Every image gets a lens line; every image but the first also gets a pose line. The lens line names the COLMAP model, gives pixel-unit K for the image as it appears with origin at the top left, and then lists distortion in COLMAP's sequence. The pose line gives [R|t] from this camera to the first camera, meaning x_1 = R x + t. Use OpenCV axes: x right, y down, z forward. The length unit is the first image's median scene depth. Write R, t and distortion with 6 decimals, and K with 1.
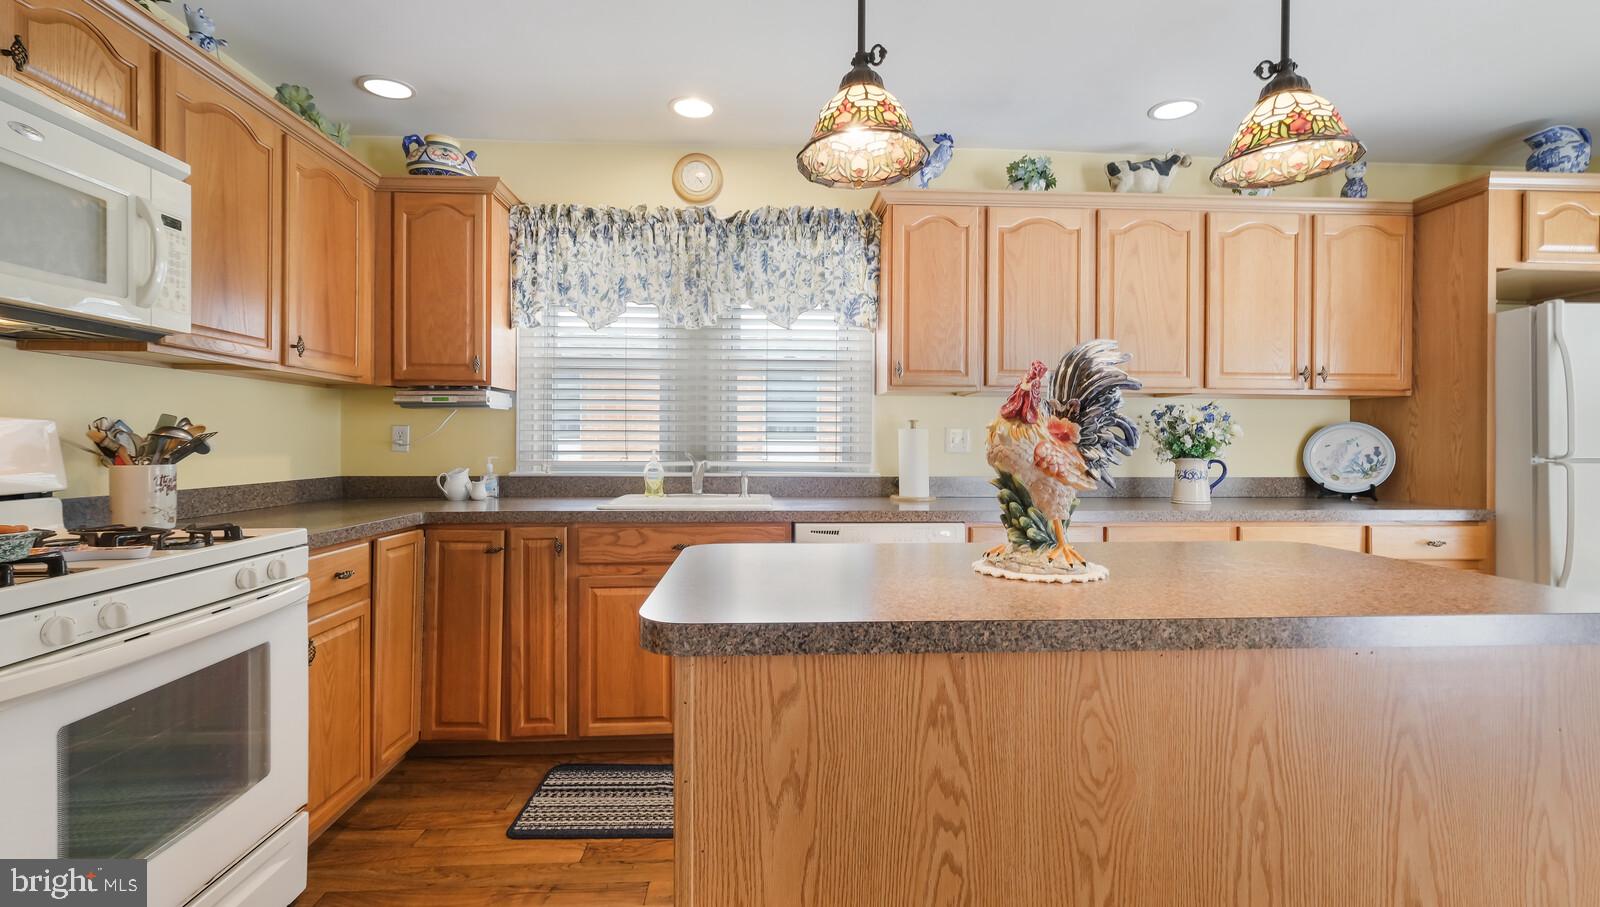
lens RADIAL K [[705.2, 0, 799.7], [0, 705.2, 444.7], [0, 0, 1]] dist [0.000741, -0.000763]
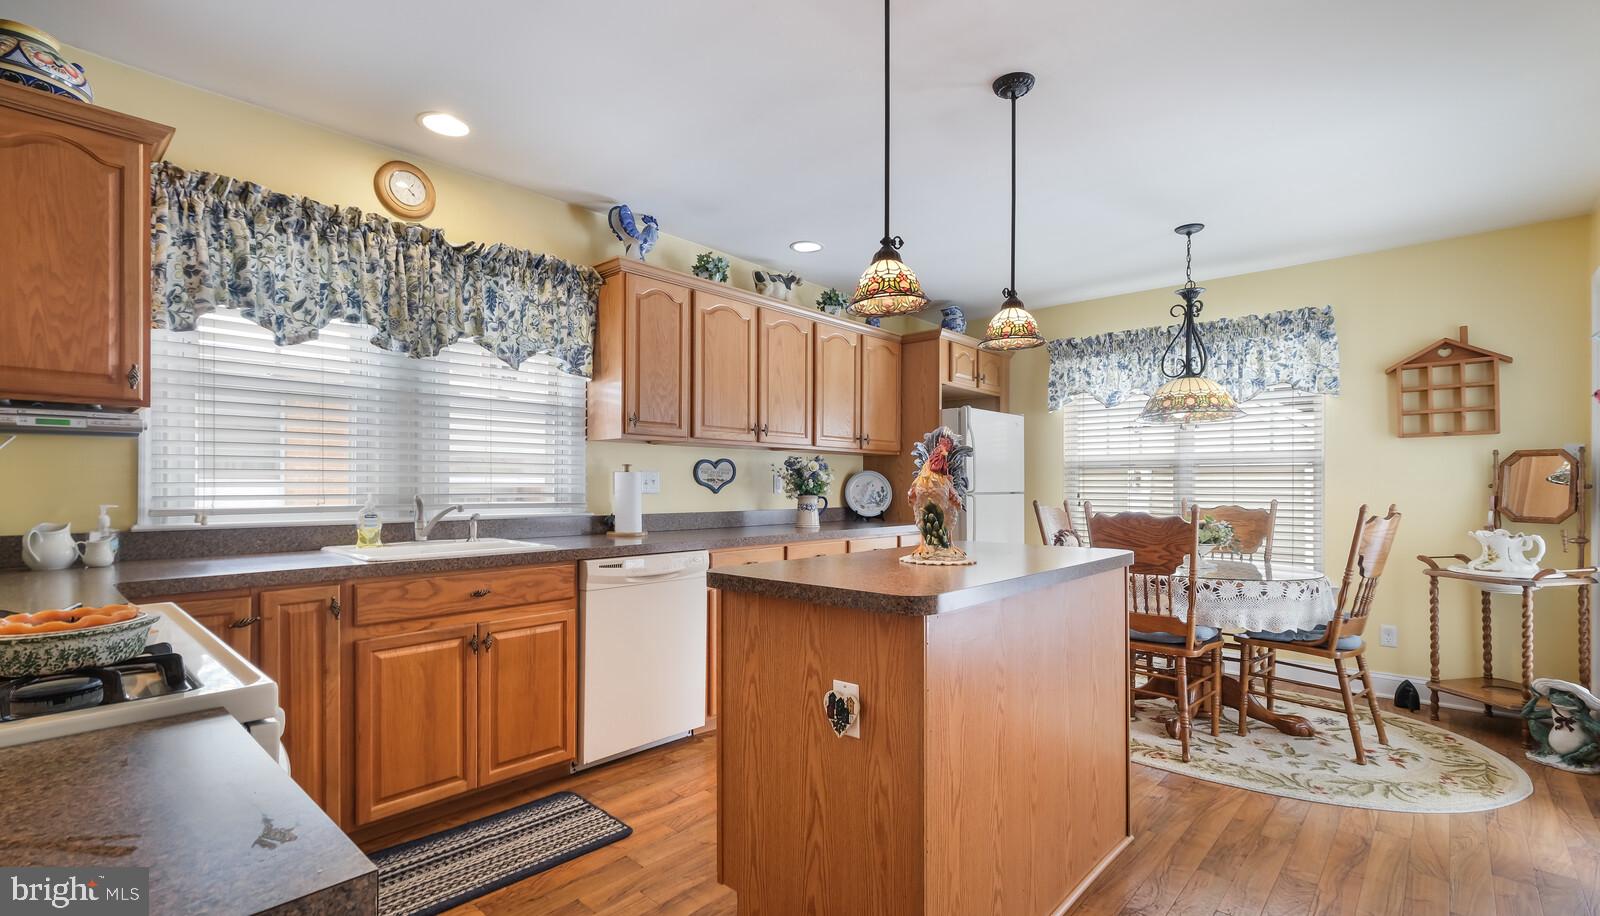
lens RADIAL K [[705.2, 0, 797.2], [0, 705.2, 489.2], [0, 0, 1]] dist [0.000741, -0.000763]
pose [[0.713300, -0.006185, 0.700832, -0.441223], [0.000889, 0.999968, 0.007920, -0.003929], [-0.700858, -0.005026, 0.713283, 0.008355]]
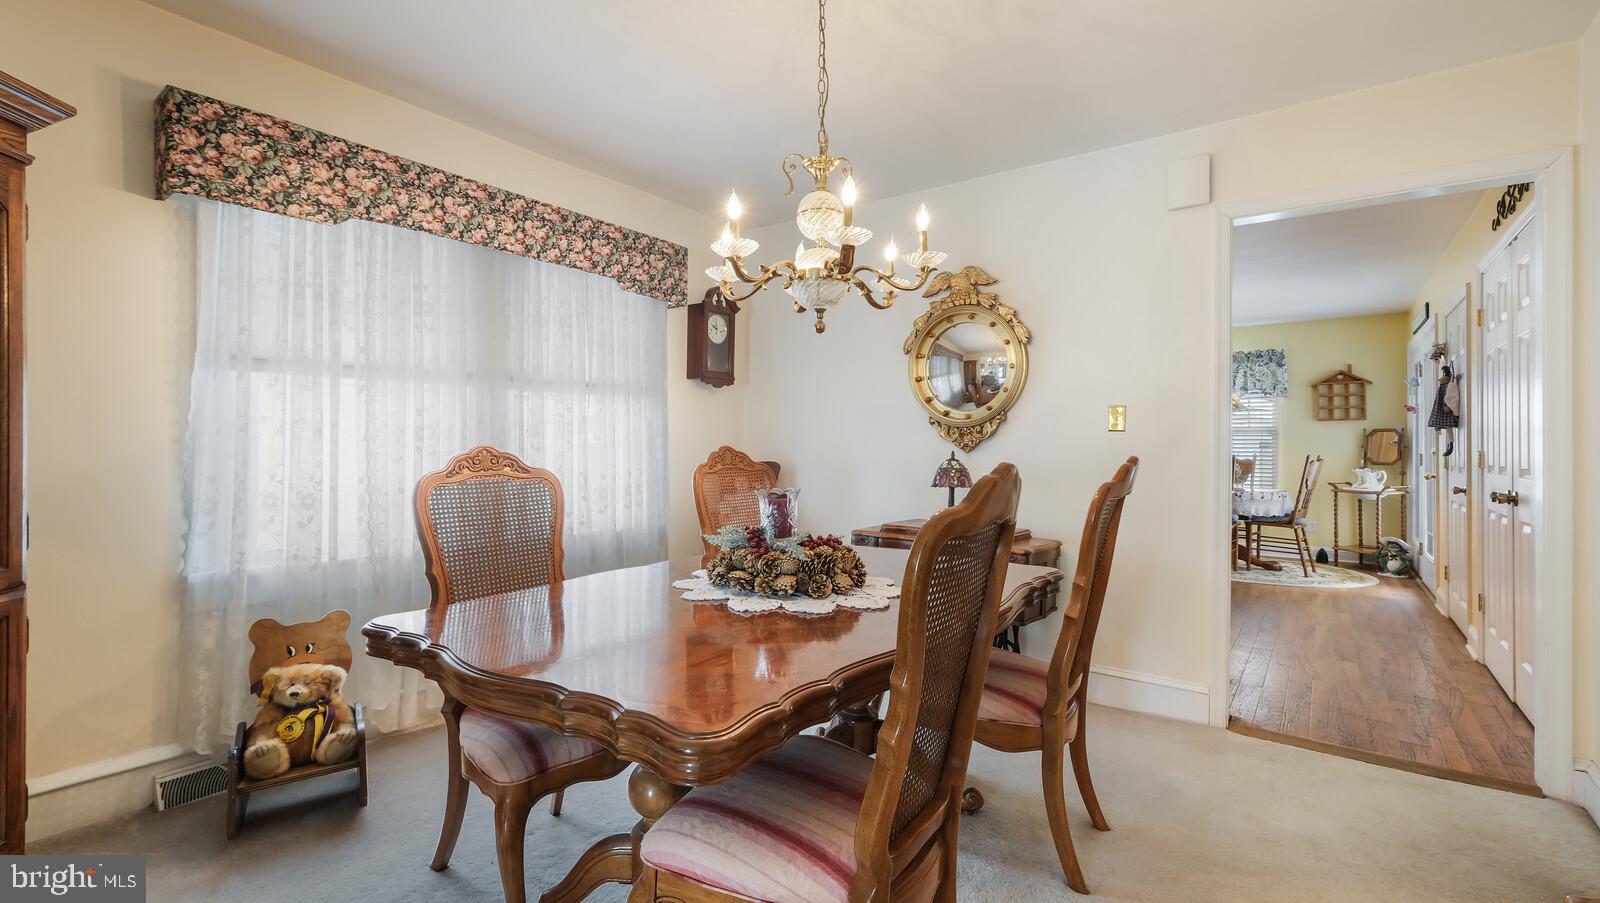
lens RADIAL K [[705.2, 0, 796.5], [0, 705.2, 448.5], [0, 0, 1]] dist [0.000741, -0.000763]
pose [[0.638737, 0.000232, 0.769425, -1.594593], [-0.004719, 0.999982, 0.003616, 0.005894], [-0.769411, -0.005941, 0.638727, -0.010631]]
